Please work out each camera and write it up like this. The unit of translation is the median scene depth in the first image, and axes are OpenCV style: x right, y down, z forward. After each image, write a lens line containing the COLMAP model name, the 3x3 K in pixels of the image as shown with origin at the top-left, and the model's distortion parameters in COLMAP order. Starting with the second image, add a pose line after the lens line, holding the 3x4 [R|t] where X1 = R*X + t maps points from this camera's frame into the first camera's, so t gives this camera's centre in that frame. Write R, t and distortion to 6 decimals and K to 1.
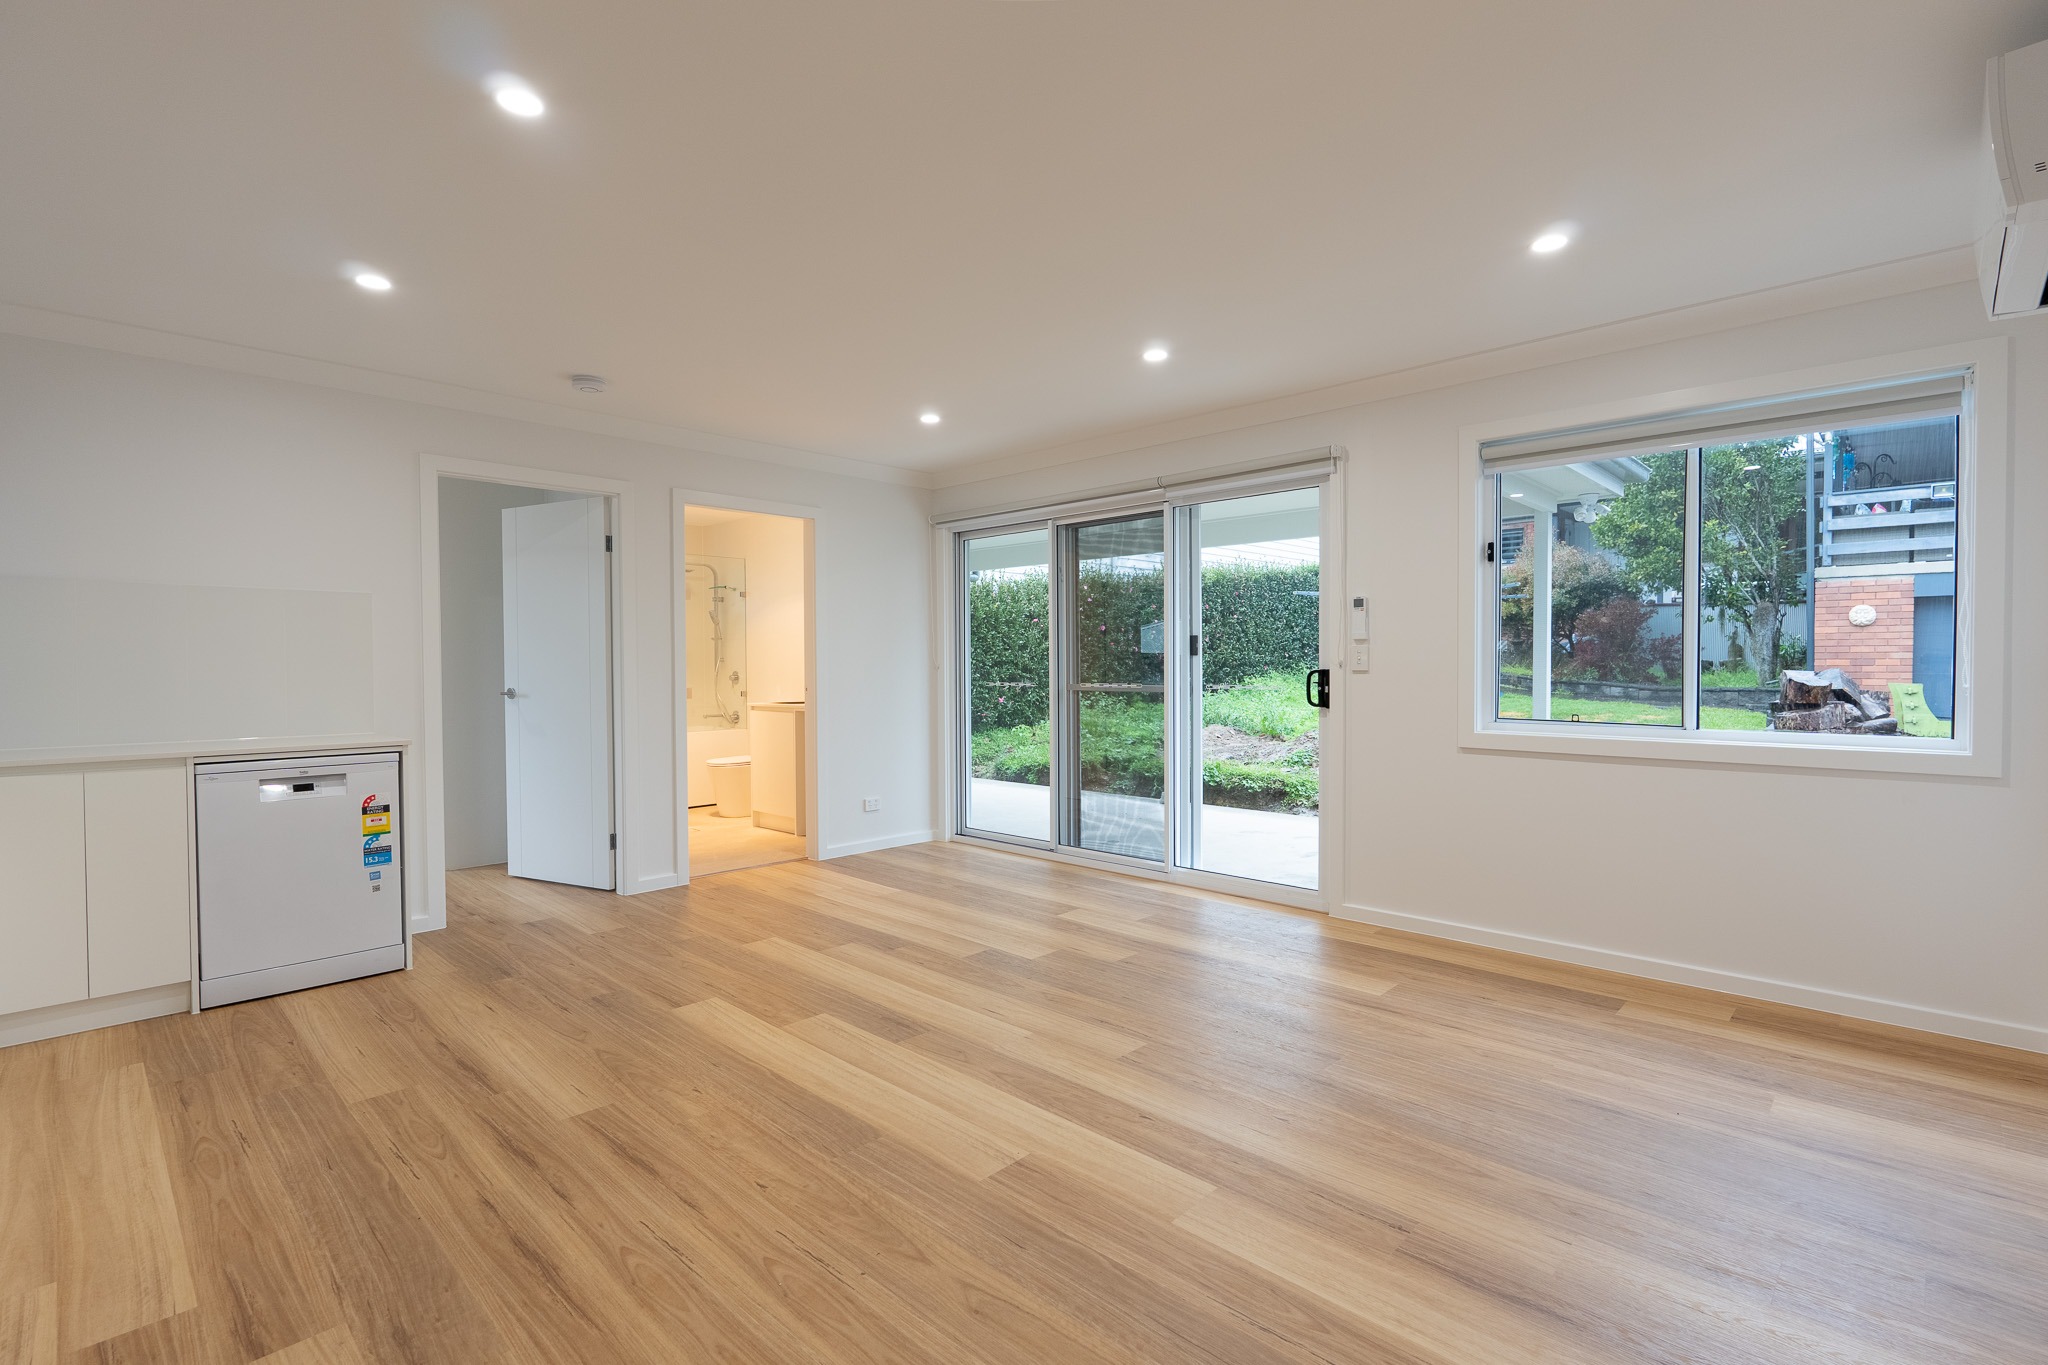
lens RADIAL K [[941.0, 0, 1007.9], [0, 941.0, 681.1], [0, 0, 1]] dist [-0.005093, -0.001008]
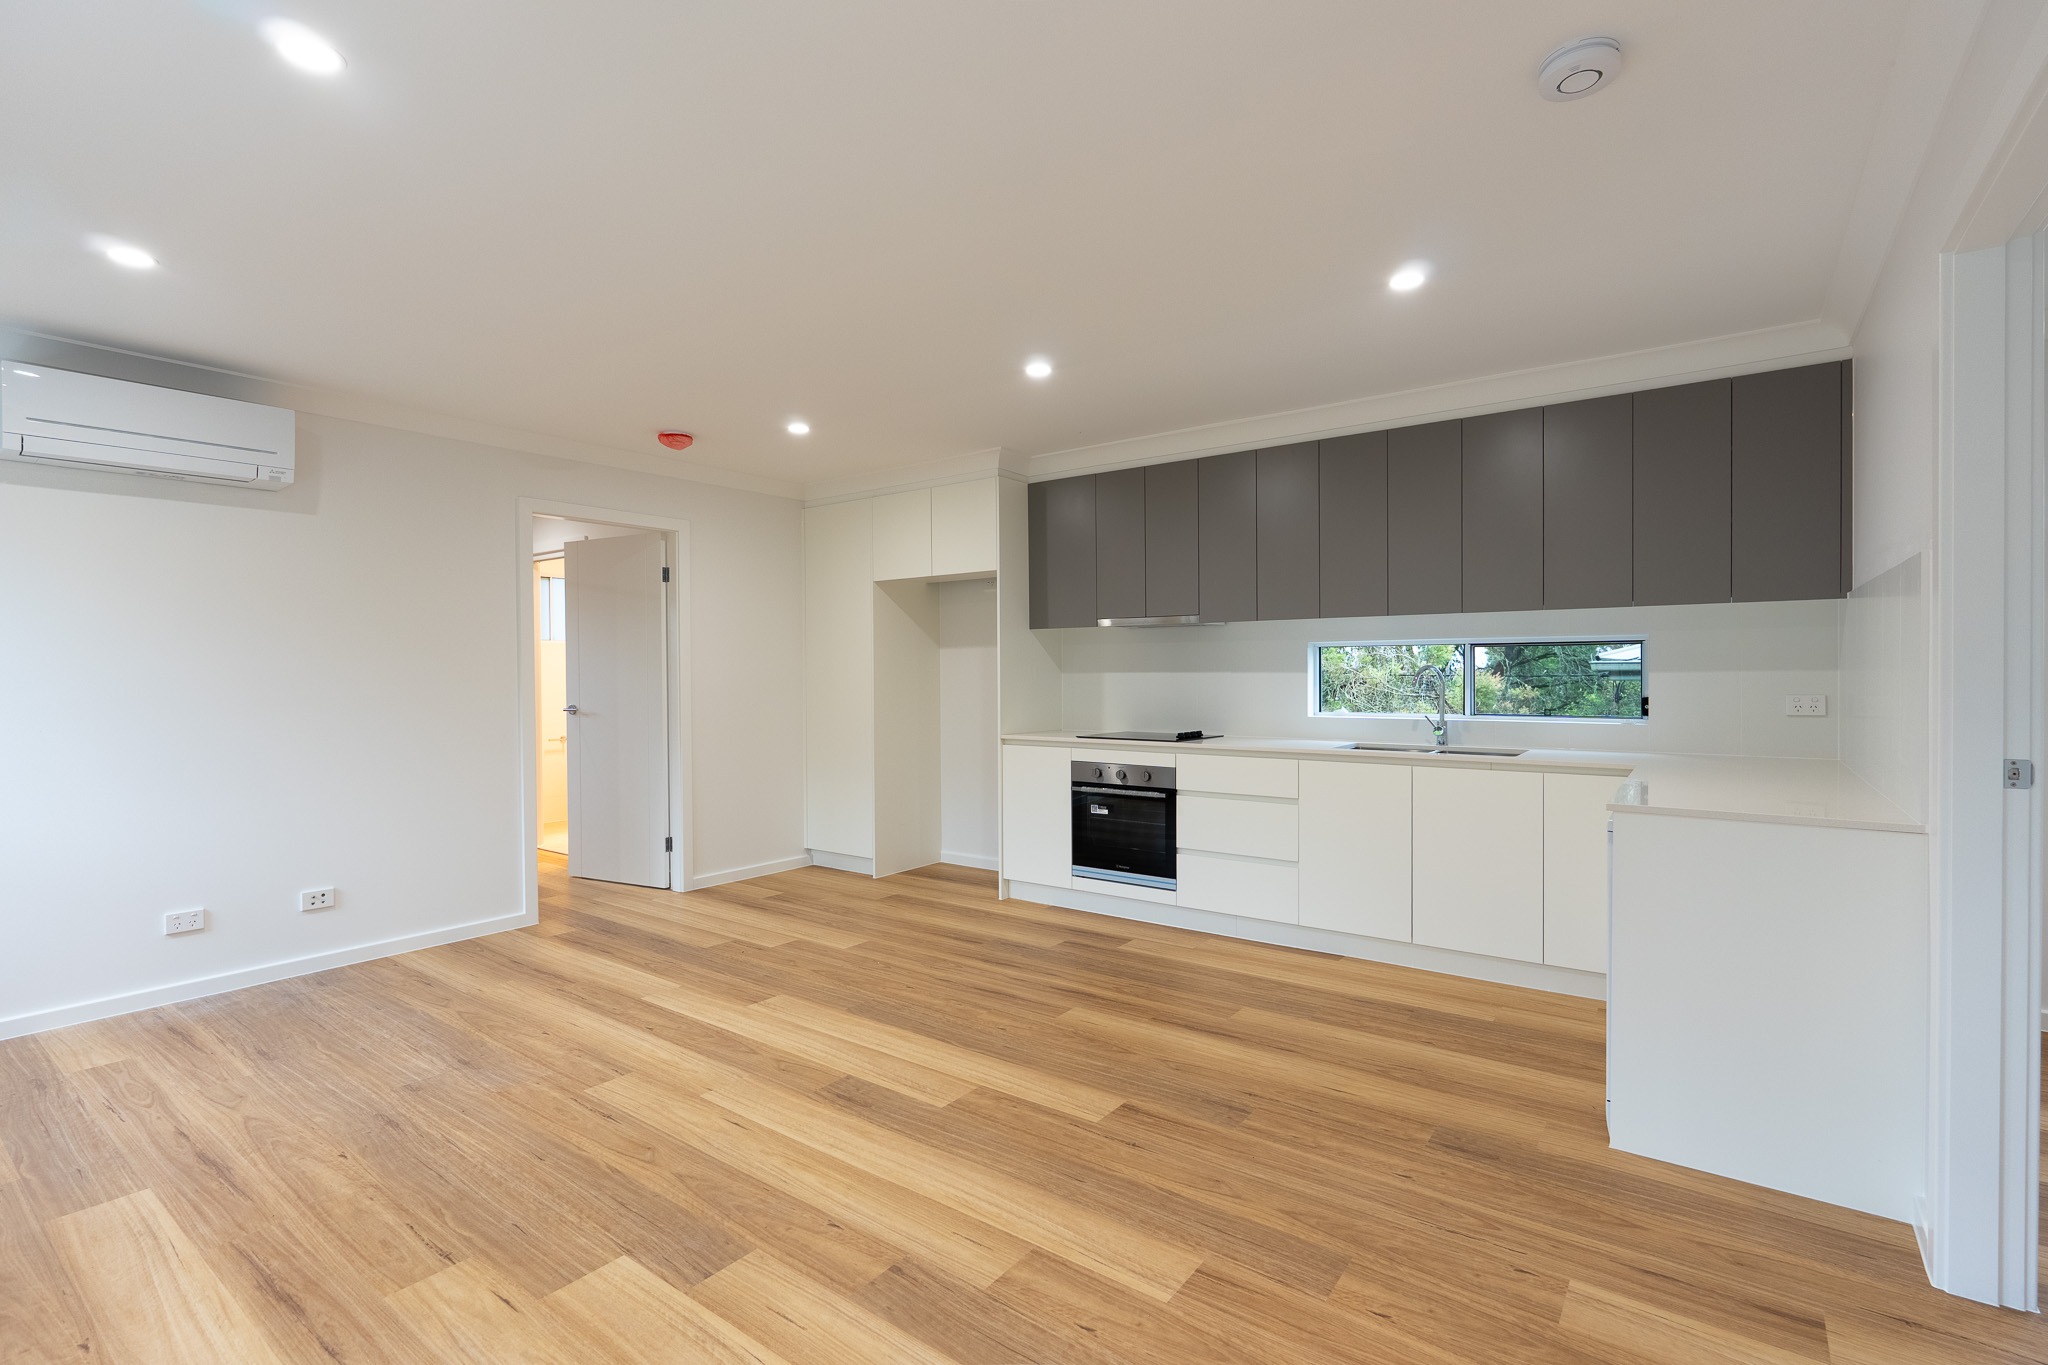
lens RADIAL K [[941.0, 0, 1008.6], [0, 941.0, 684.6], [0, 0, 1]] dist [-0.005093, -0.001008]
pose [[-0.991492, 0.011170, -0.129689, -0.141124], [0.007437, 0.999545, 0.029232, -0.047235], [0.129956, 0.028019, -0.991124, 1.730603]]
